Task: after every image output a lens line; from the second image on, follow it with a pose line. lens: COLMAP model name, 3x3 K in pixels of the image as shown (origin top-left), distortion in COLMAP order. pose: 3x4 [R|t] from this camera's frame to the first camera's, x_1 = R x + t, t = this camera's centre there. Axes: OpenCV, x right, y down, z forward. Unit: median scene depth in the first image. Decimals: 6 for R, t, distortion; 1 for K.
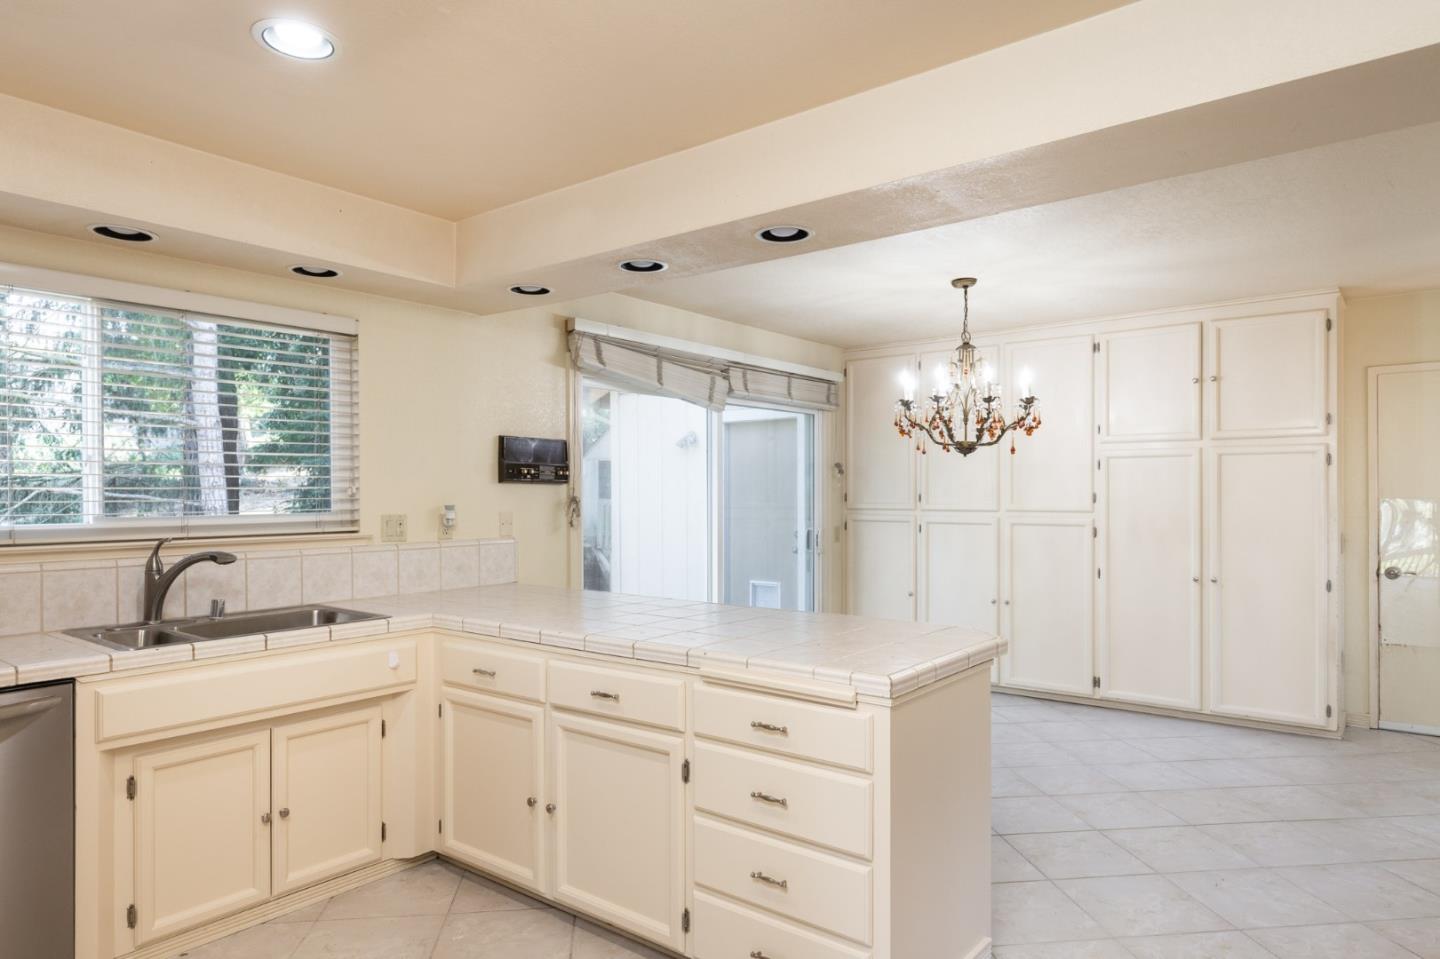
lens RADIAL K [[896.1, 0, 720.0], [0, 896.1, 479.5], [0, 0, 1]] dist [-0.005811, -0.000335]
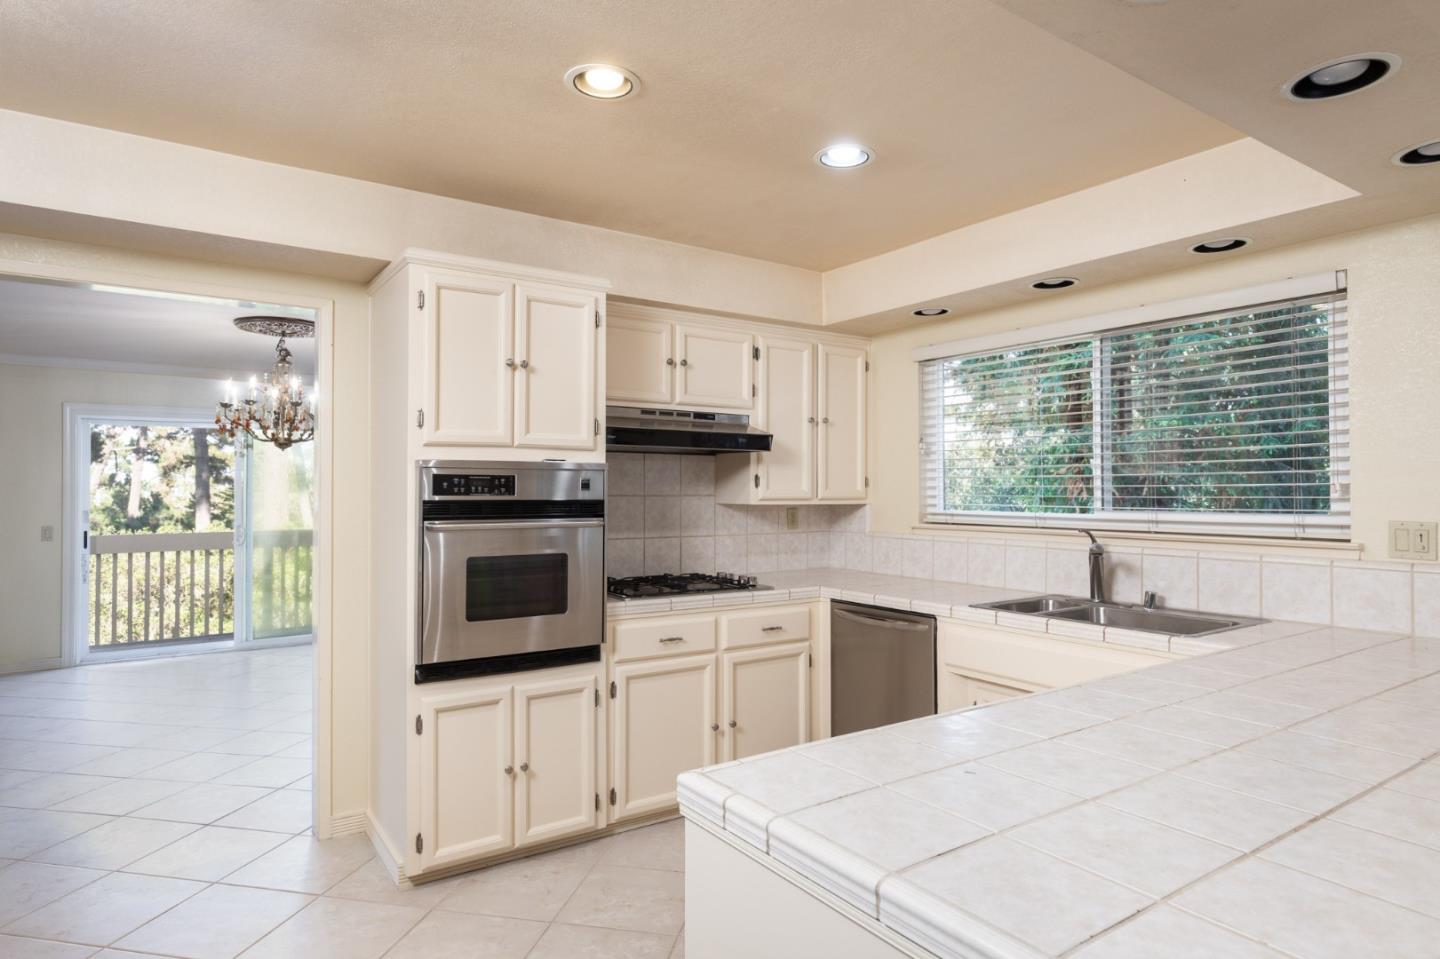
lens RADIAL K [[826.6, 0, 720.0], [0, 826.6, 479.5], [0, 0, 1]] dist [-0.017767, -0.000185]
pose [[-0.294021, -0.015474, -0.955674, 0.477686], [0.005258, 0.999828, -0.017807, 0.016179], [0.955785, -0.010261, -0.293889, 0.753898]]
